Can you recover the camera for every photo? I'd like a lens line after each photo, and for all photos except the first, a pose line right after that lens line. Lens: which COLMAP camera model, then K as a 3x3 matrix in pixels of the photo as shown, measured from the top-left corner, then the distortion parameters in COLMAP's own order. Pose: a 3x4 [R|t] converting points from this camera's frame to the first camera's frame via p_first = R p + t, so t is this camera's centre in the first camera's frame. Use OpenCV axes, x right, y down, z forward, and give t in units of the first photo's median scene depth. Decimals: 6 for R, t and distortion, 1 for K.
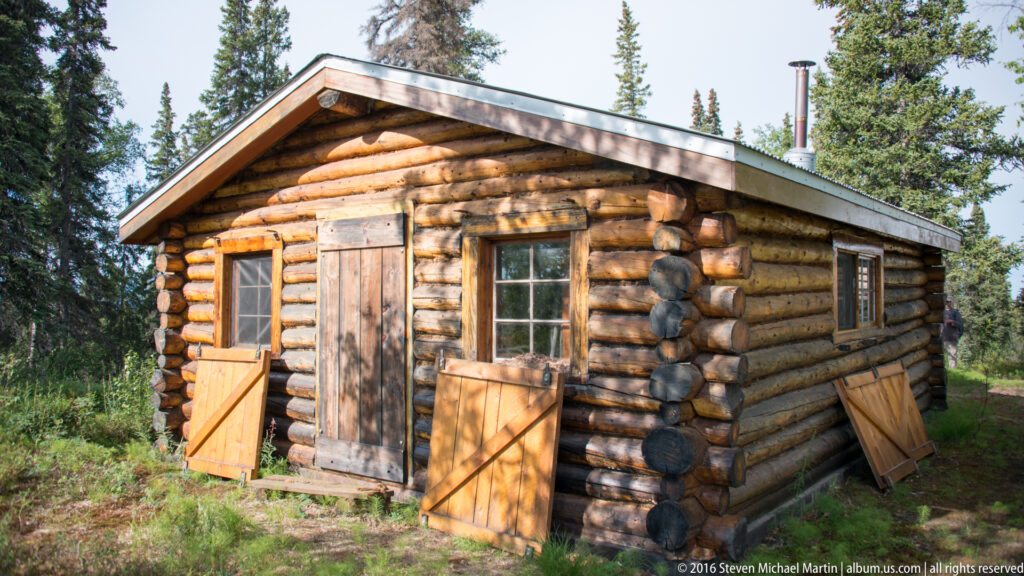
lens RADIAL K [[802.8, 0, 508.9], [0, 802.8, 284.4], [0, 0, 1]] dist [-0.108750, -0.004583]
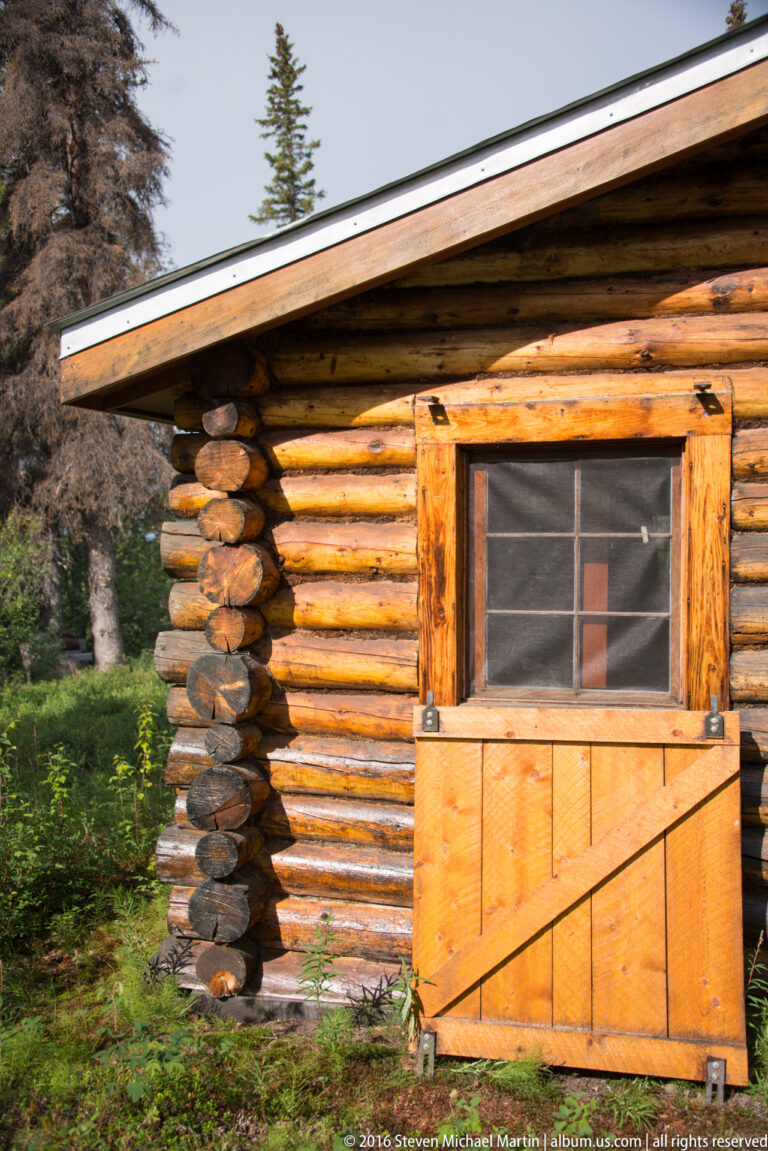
lens RADIAL K [[1213.9, 0, 382.8], [0, 1213.9, 588.0], [0, 0, 1]] dist [0.064862, 0.000000]
pose [[0.933493, -0.015217, 0.358272, -0.580285], [-0.009034, 0.997784, 0.065918, -0.009065], [-0.358481, -0.064771, 0.931287, 0.474821]]
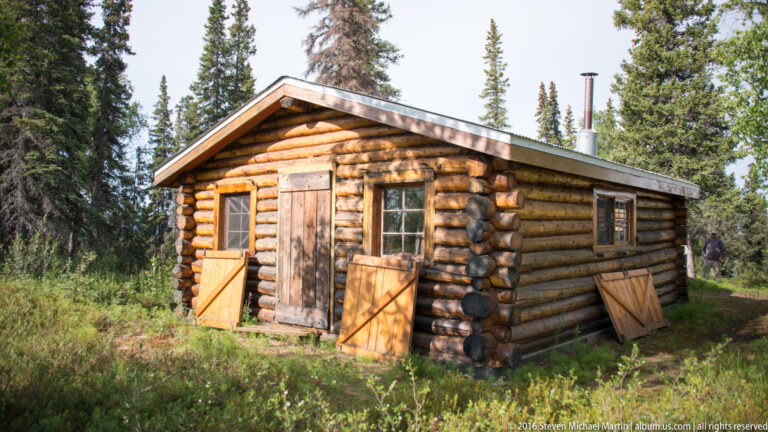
lens RADIAL K [[602.1, 0, 383.8], [0, 602.1, 209.8], [0, 0, 1]] dist [-0.108750, -0.004583]
pose [[0.999095, 0.011519, -0.040933, 0.027552], [-0.012357, 0.999718, -0.020260, 0.015409], [0.040688, 0.020747, 0.998956, -0.210925]]
